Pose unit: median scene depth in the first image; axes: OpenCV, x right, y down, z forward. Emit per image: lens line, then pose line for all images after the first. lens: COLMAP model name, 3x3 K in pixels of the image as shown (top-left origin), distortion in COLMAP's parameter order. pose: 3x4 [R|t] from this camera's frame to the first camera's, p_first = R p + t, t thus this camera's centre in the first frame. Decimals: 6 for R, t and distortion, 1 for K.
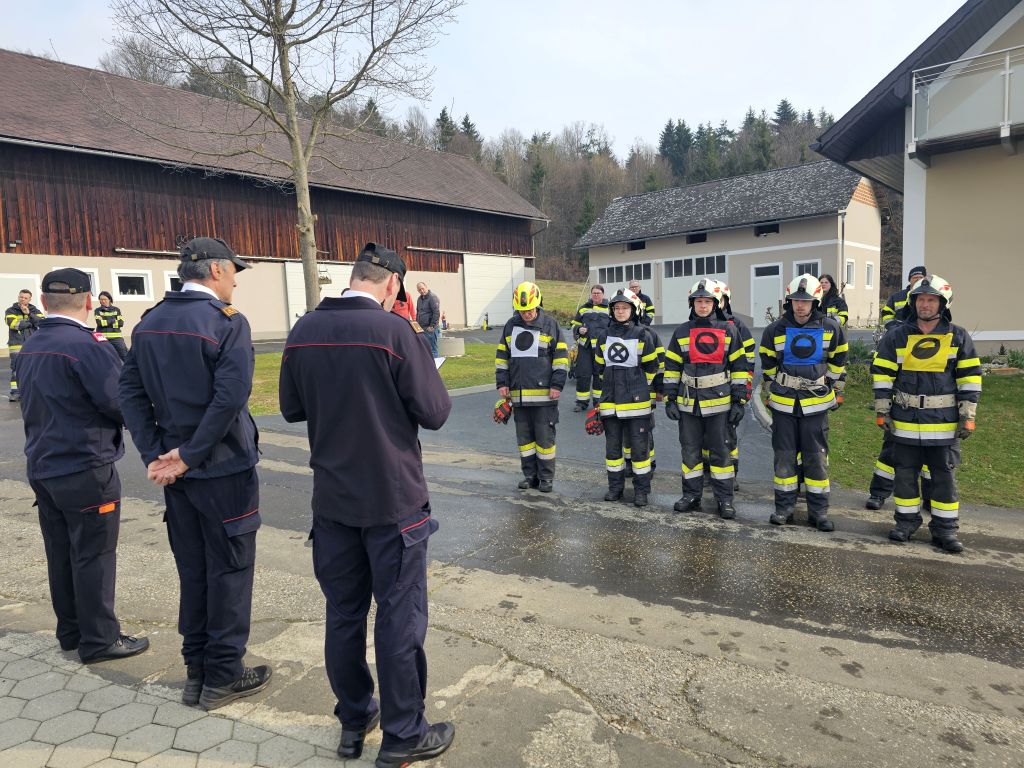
lens RADIAL K [[682.8, 0, 503.8], [0, 682.8, 393.5], [0, 0, 1]] dist [0.074216, -0.068117]
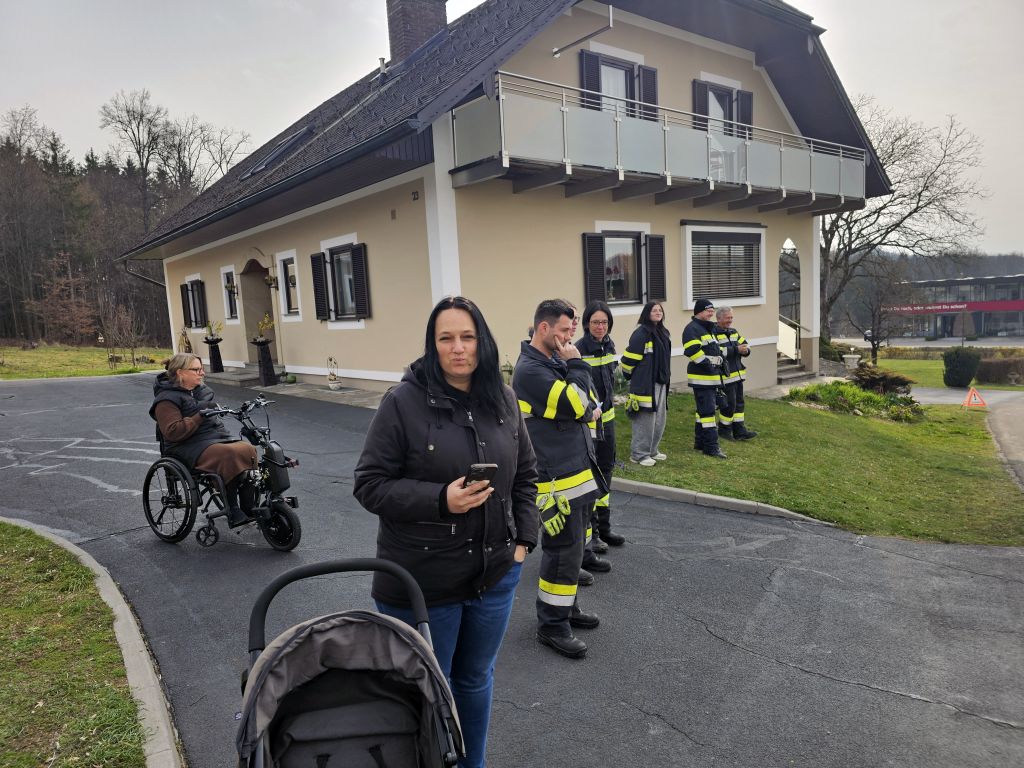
lens RADIAL K [[682.8, 0, 502.9], [0, 682.8, 389.6], [0, 0, 1]] dist [0.074216, -0.068117]
pose [[0.176550, -0.080102, 0.981027, -0.121994], [0.142245, 0.988297, 0.055096, -0.053397], [-0.973959, 0.129819, 0.185878, 0.393264]]
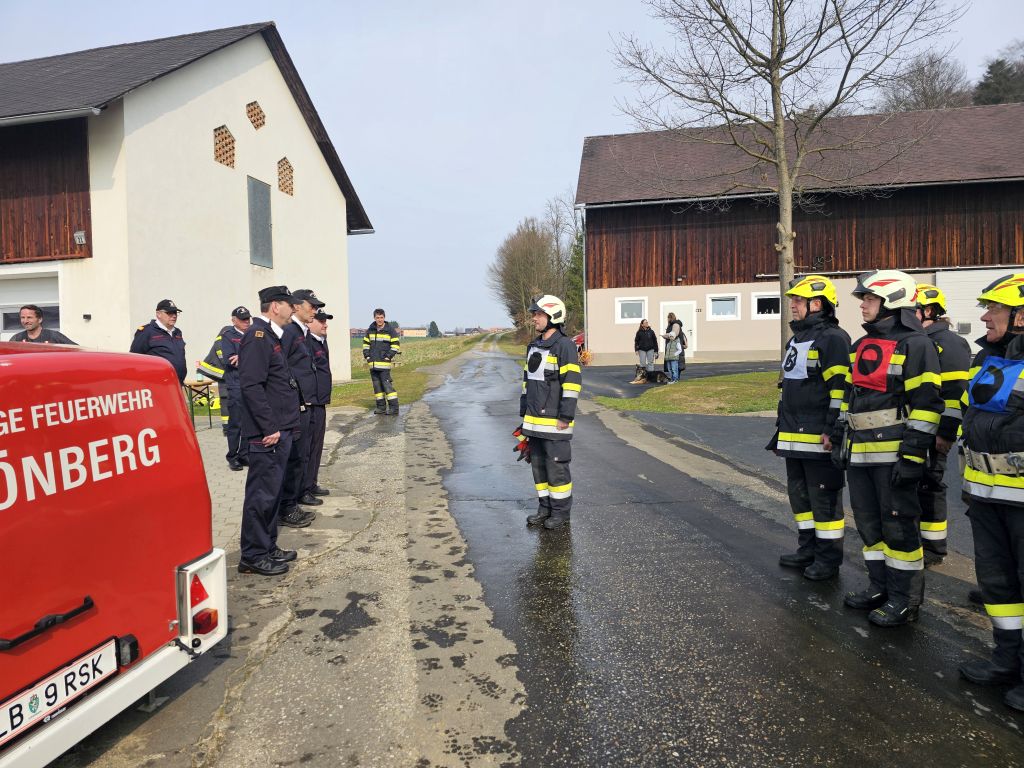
lens RADIAL K [[682.8, 0, 509.3], [0, 682.8, 382.6], [0, 0, 1]] dist [0.074216, -0.068117]
pose [[0.511484, 0.056279, -0.857448, 0.209697], [-0.090909, 0.995797, 0.011131, -0.004041], [0.854470, 0.072256, 0.514451, 0.060323]]
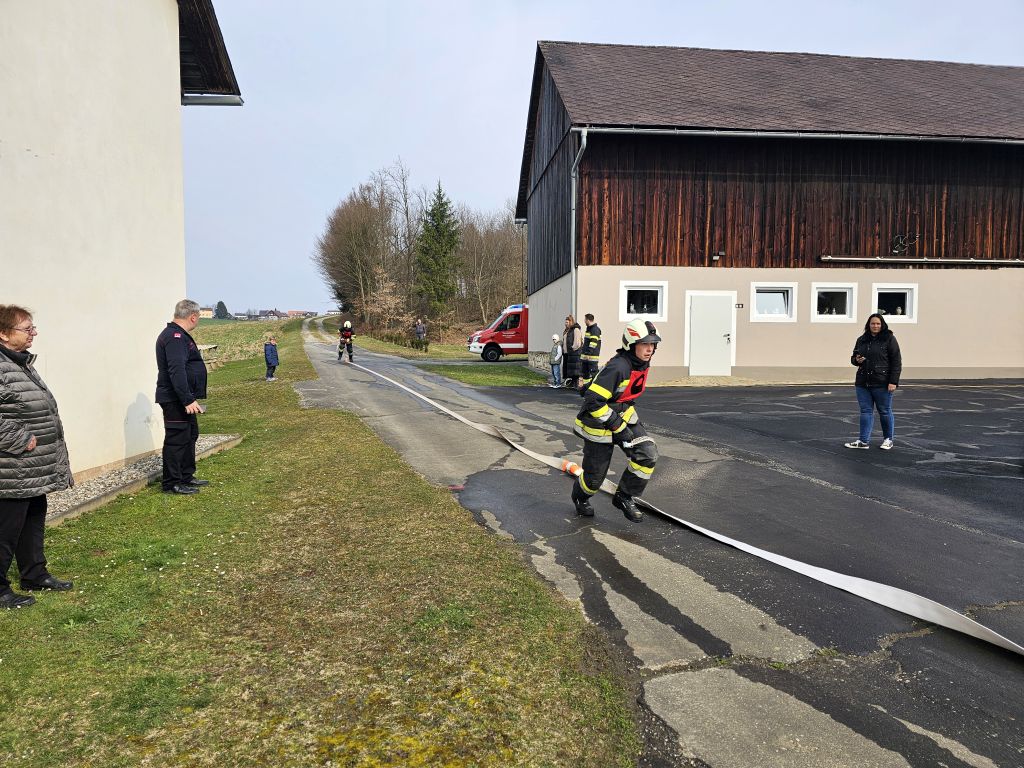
lens RADIAL K [[682.8, 0, 510.2], [0, 682.8, 385.9], [0, 0, 1]] dist [0.074216, -0.068117]
pose [[0.734041, 0.078192, -0.674588, -0.250735], [-0.101636, 0.994811, 0.004717, -0.027120], [0.671456, 0.065100, 0.738179, 0.171278]]
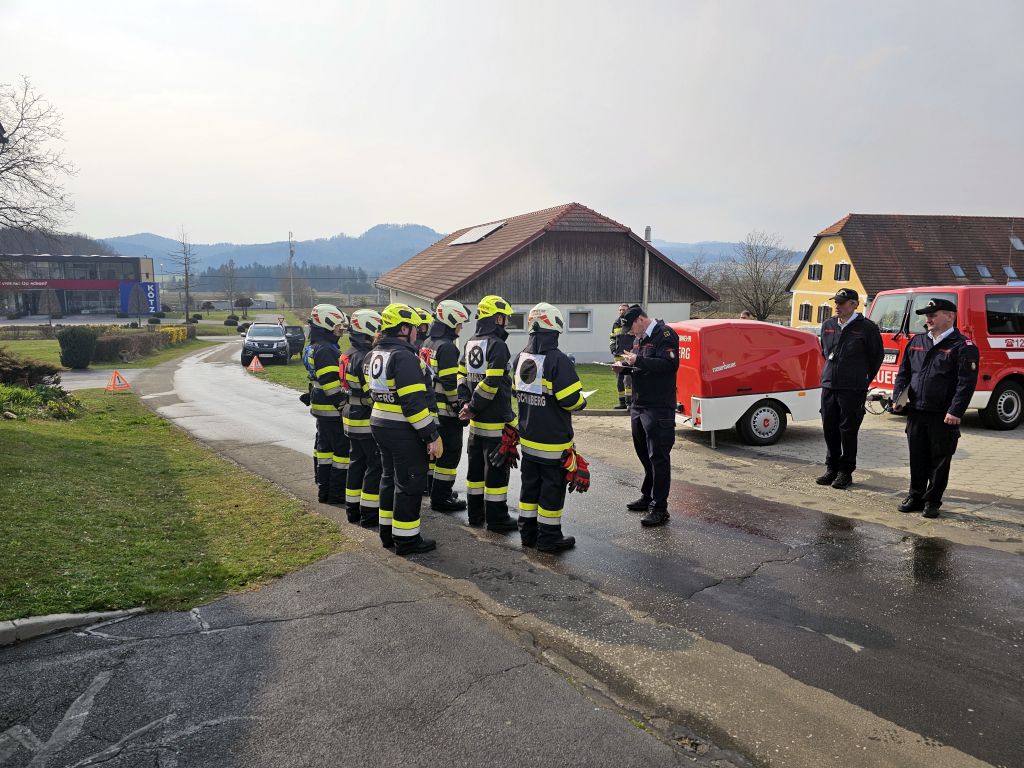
lens RADIAL K [[682.8, 0, 510.7], [0, 682.8, 378.2], [0, 0, 1]] dist [0.074216, -0.068117]
pose [[-0.842909, -0.053095, 0.535430, -0.022935], [0.076472, 0.973196, 0.216893, -0.057954], [-0.532594, 0.223766, -0.816255, 0.406703]]
